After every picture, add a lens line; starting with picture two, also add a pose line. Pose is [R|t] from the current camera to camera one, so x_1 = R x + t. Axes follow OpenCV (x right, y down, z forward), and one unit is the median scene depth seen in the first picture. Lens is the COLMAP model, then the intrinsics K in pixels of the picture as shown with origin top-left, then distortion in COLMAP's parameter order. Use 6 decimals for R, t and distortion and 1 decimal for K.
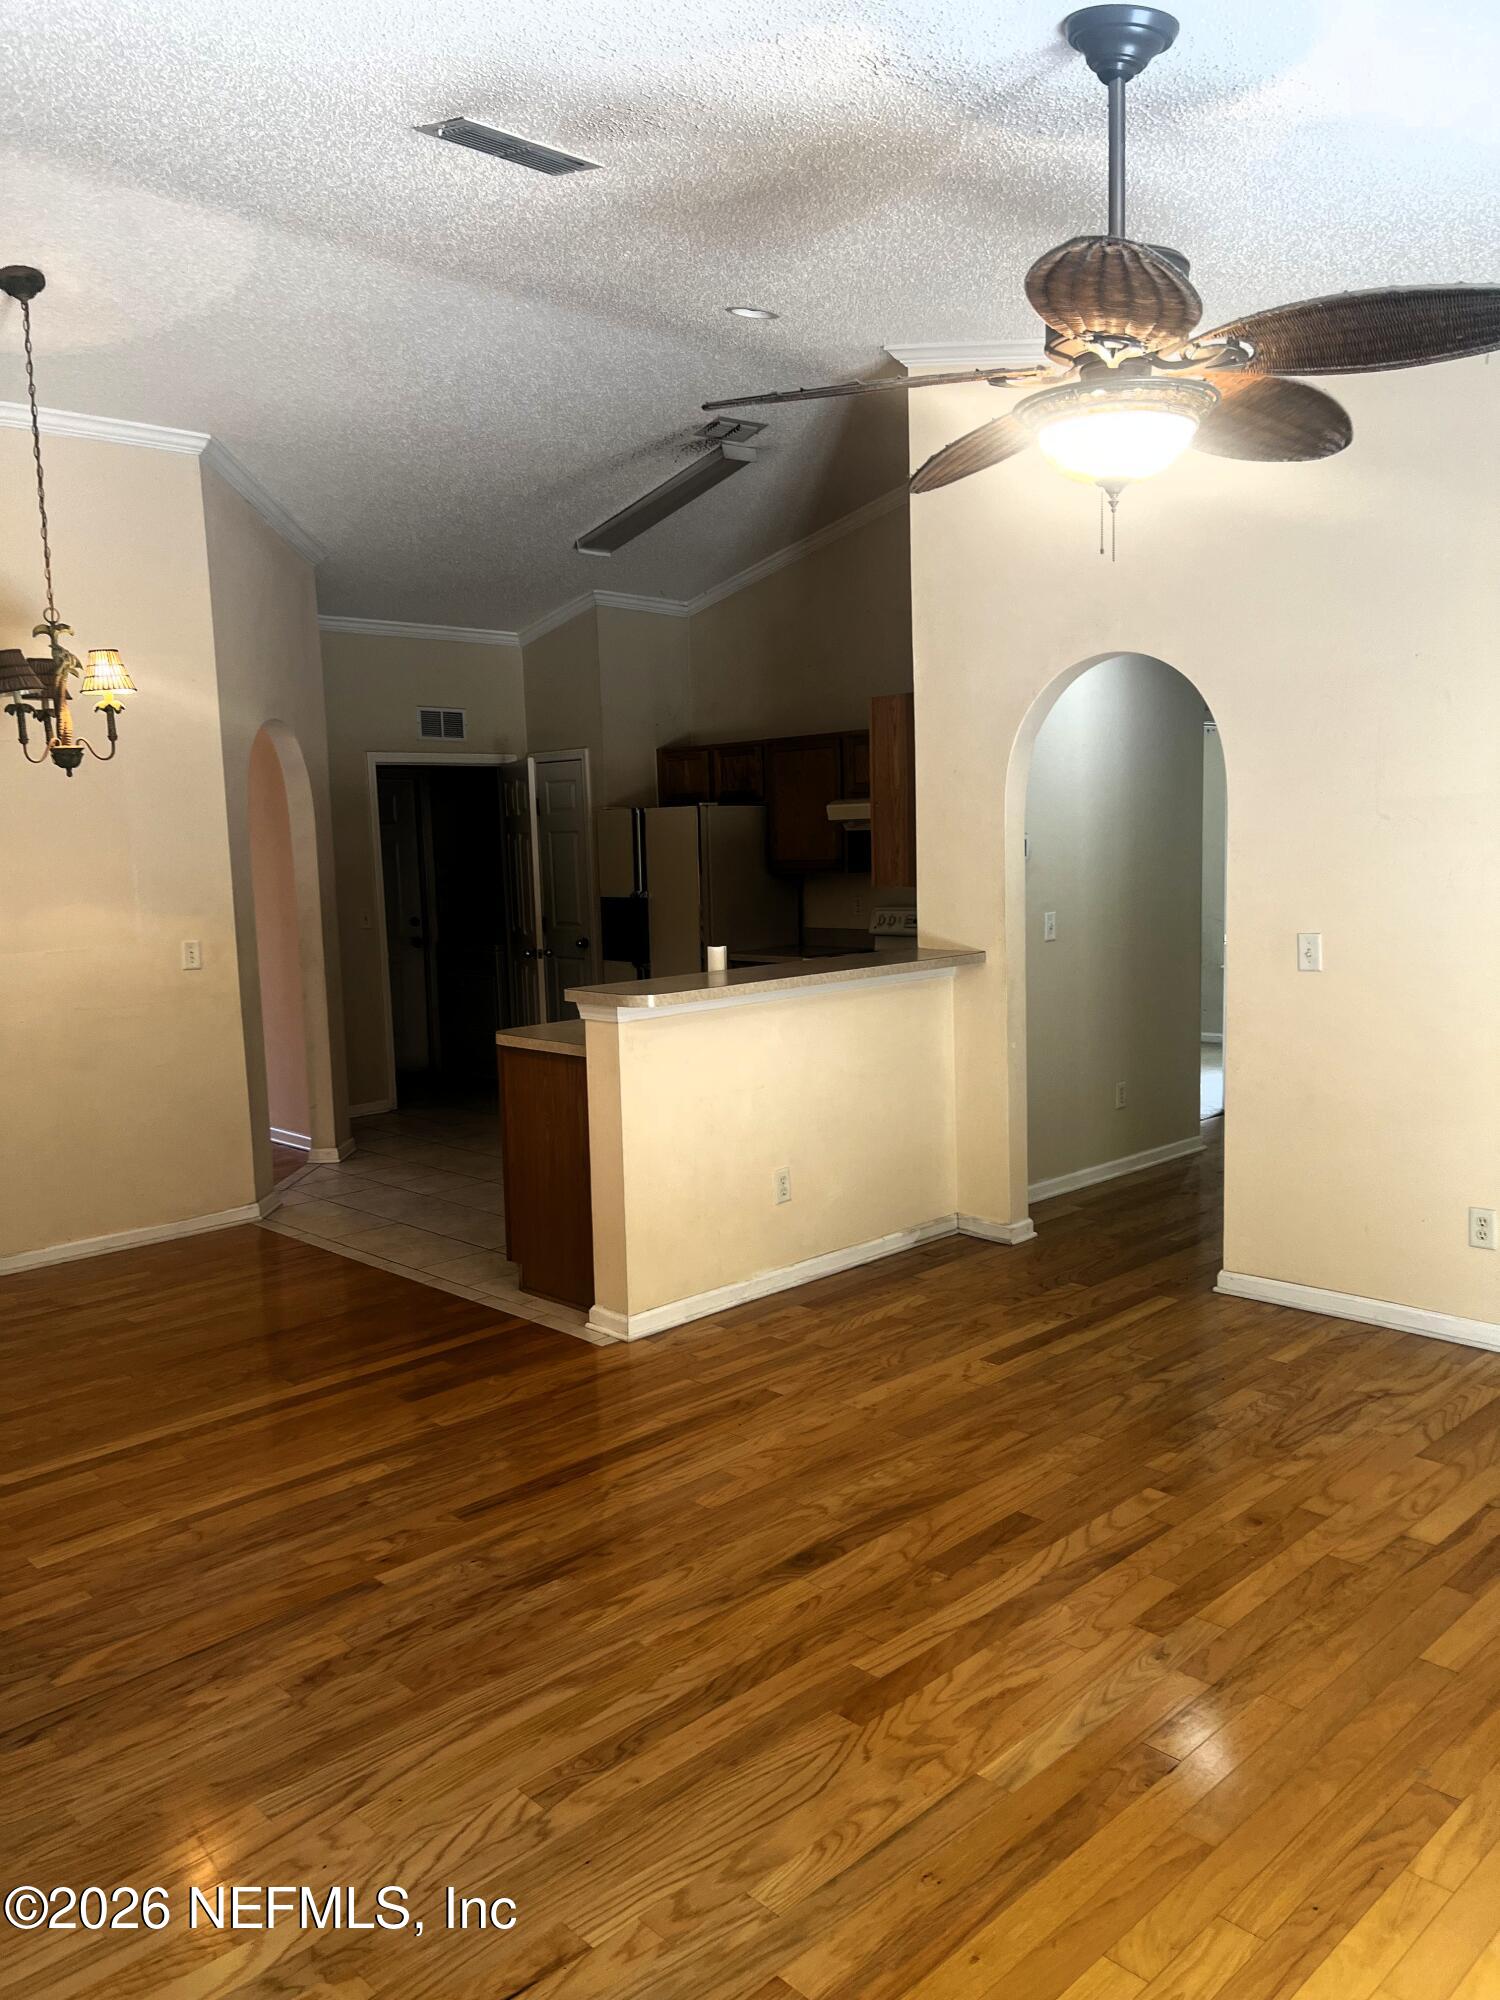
lens RADIAL K [[1509.0, 0, 747.5], [0, 1509.0, 1011.7], [0, 0, 1]] dist [0.039770, -0.042900]
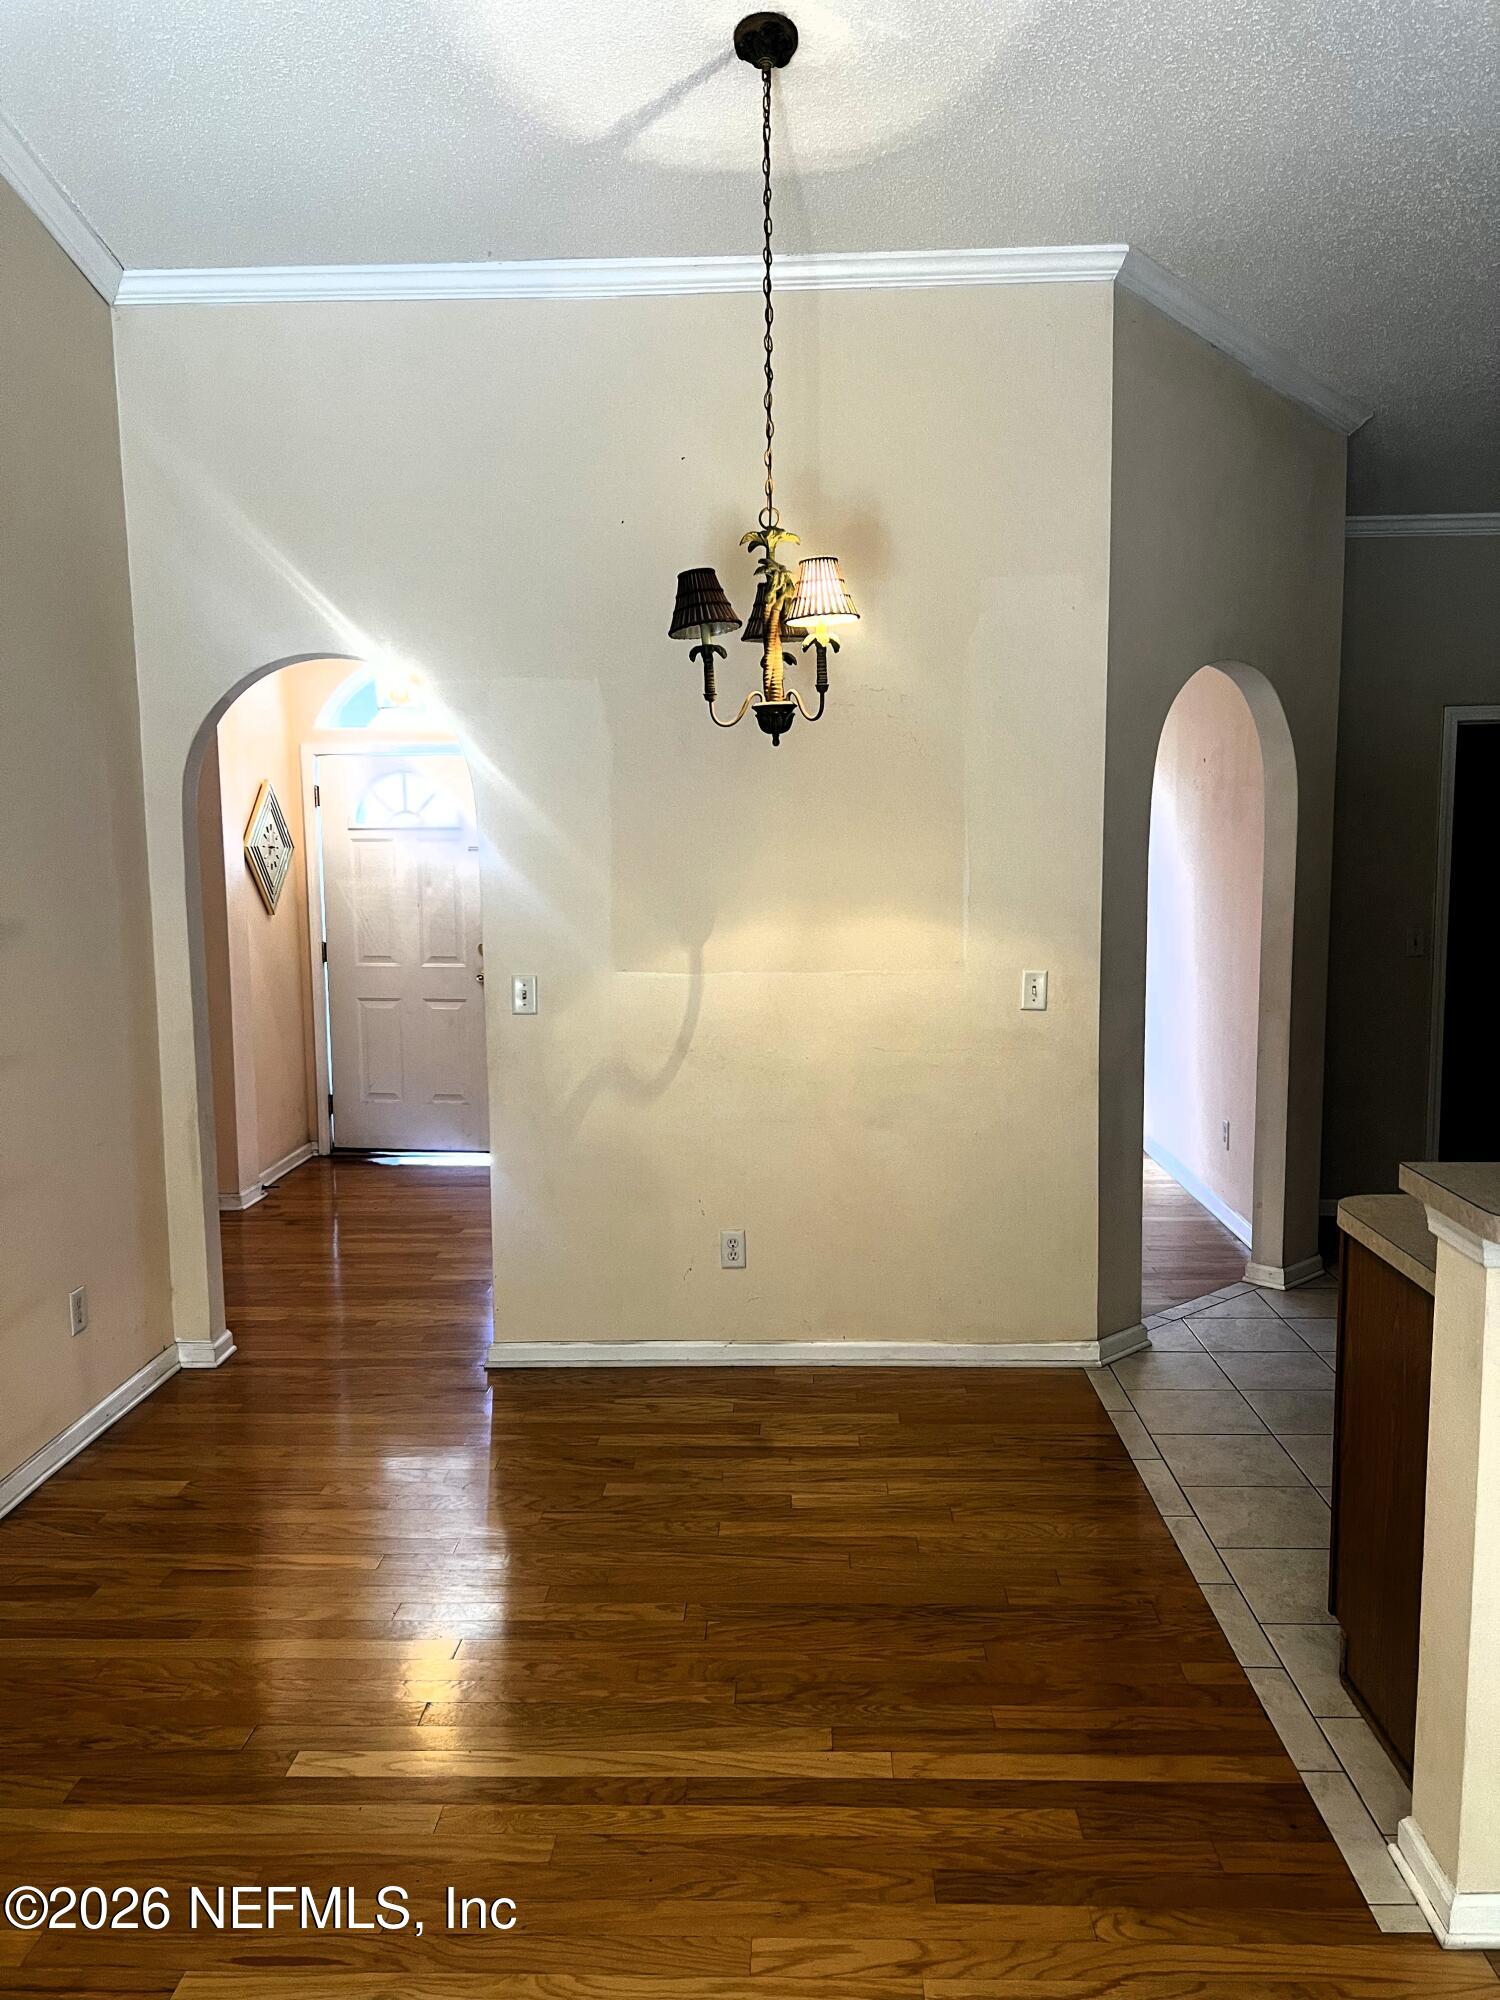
lens RADIAL K [[1509.0, 0, 747.5], [0, 1509.0, 1011.7], [0, 0, 1]] dist [0.039770, -0.042900]
pose [[0.695194, 0.105218, -0.711080, 0.087988], [-0.095332, 0.993986, 0.053877, -0.084552], [0.712473, 0.030333, 0.701044, 0.624963]]
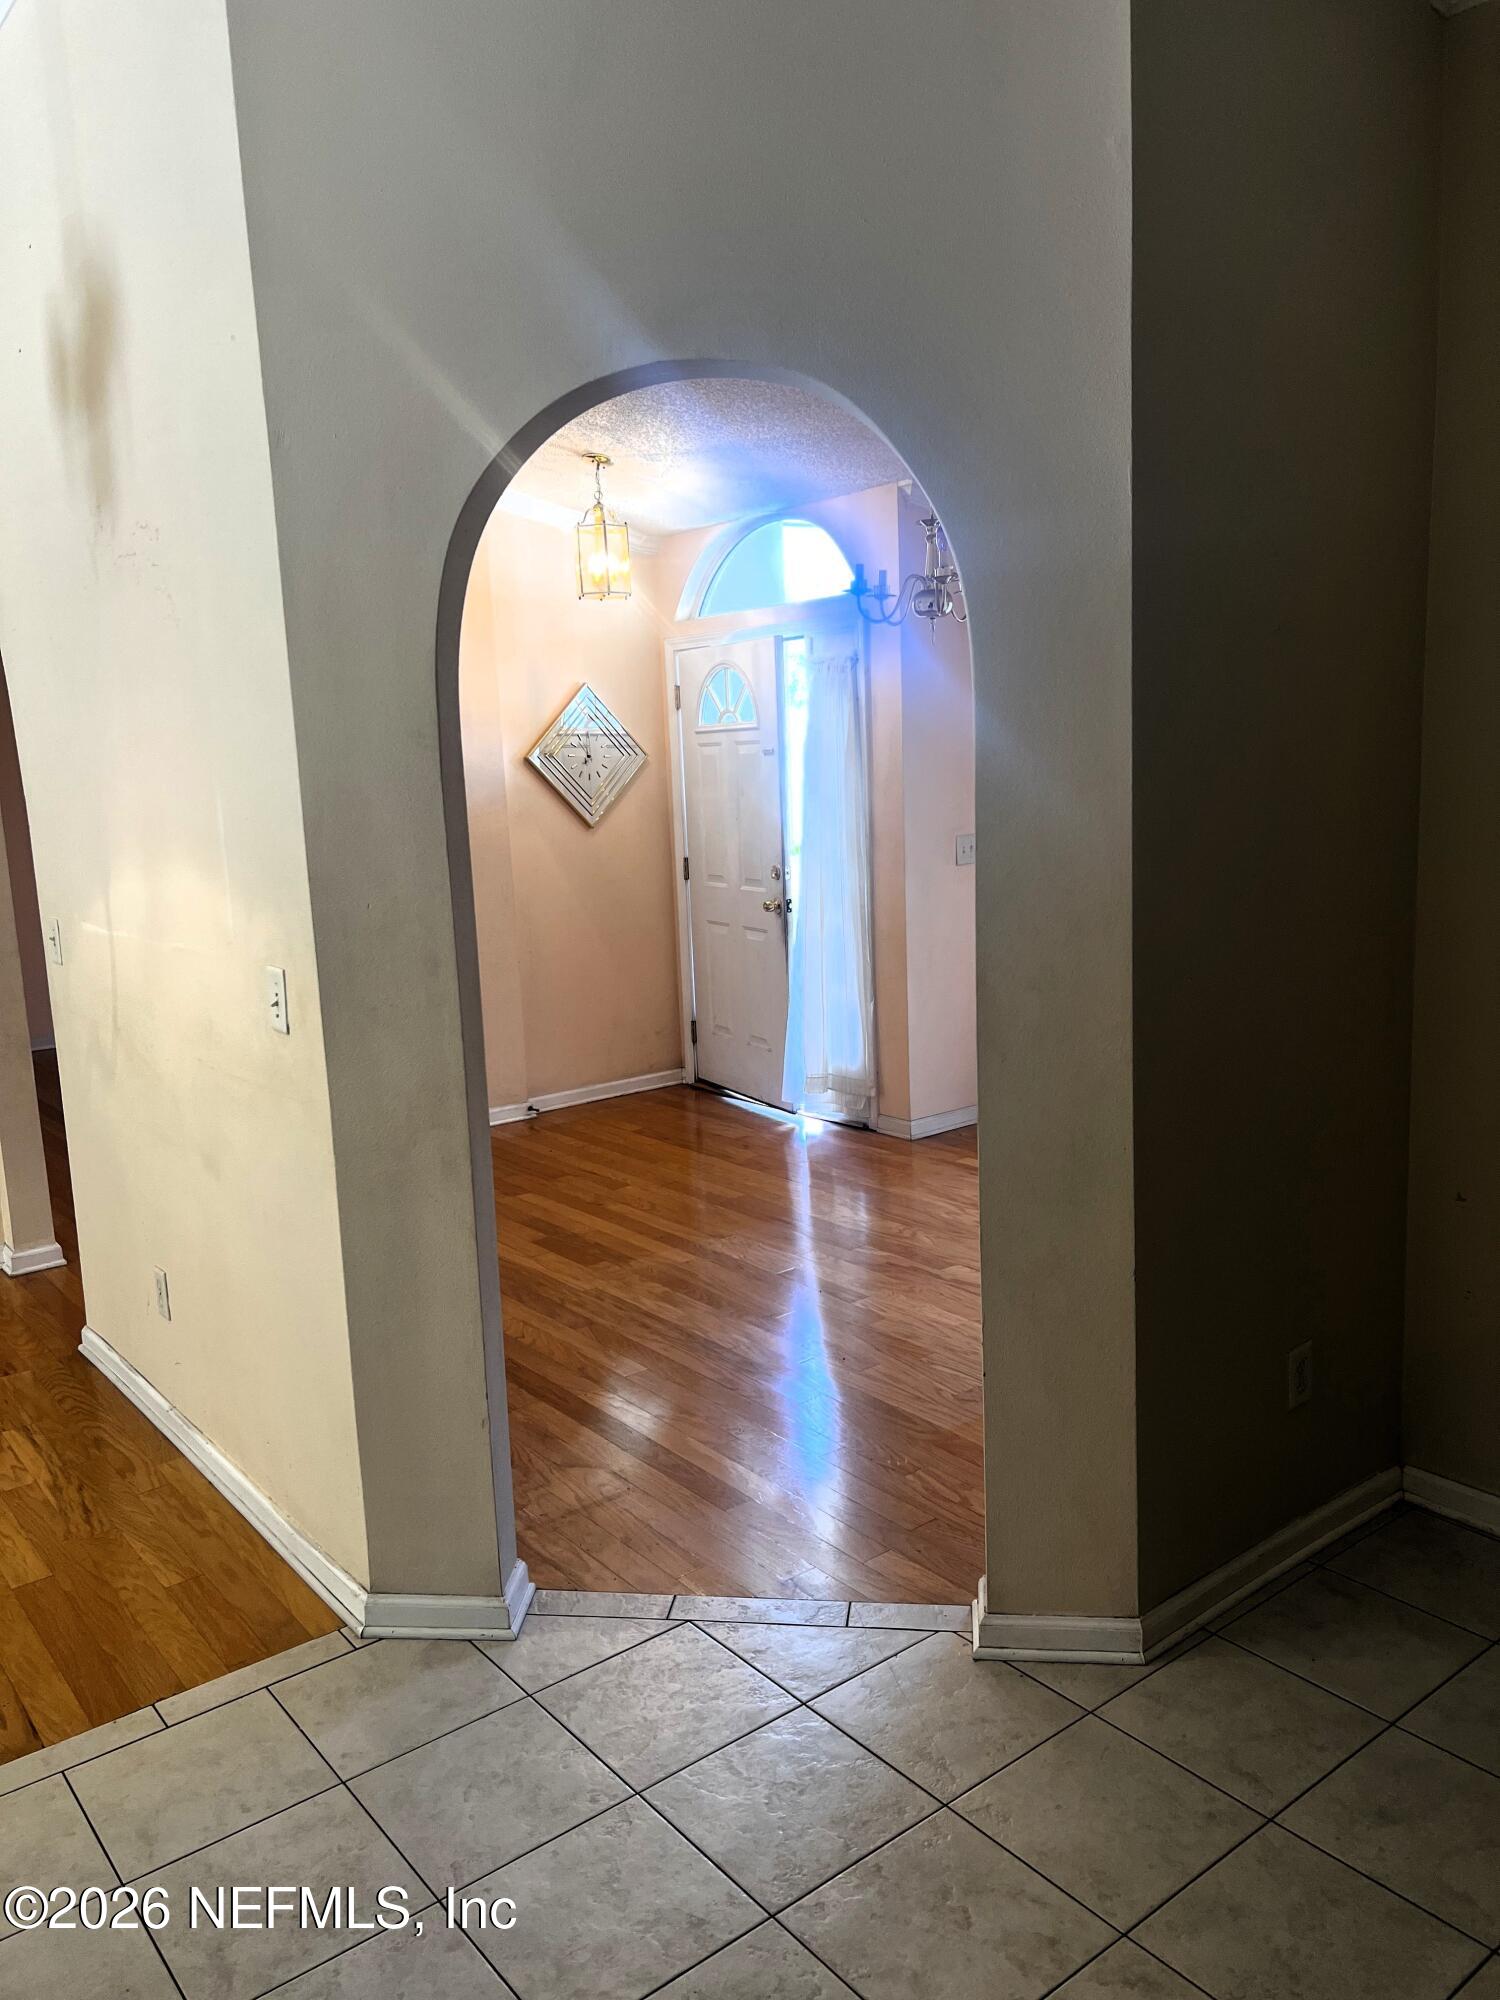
lens RADIAL K [[1509.0, 0, 747.5], [0, 1509.0, 1011.7], [0, 0, 1]] dist [0.039770, -0.042900]
pose [[-0.096850, 0.205632, -0.973825, 0.096043], [-0.075324, 0.974105, 0.213182, -0.228152], [0.992445, 0.093999, -0.078853, 1.851802]]
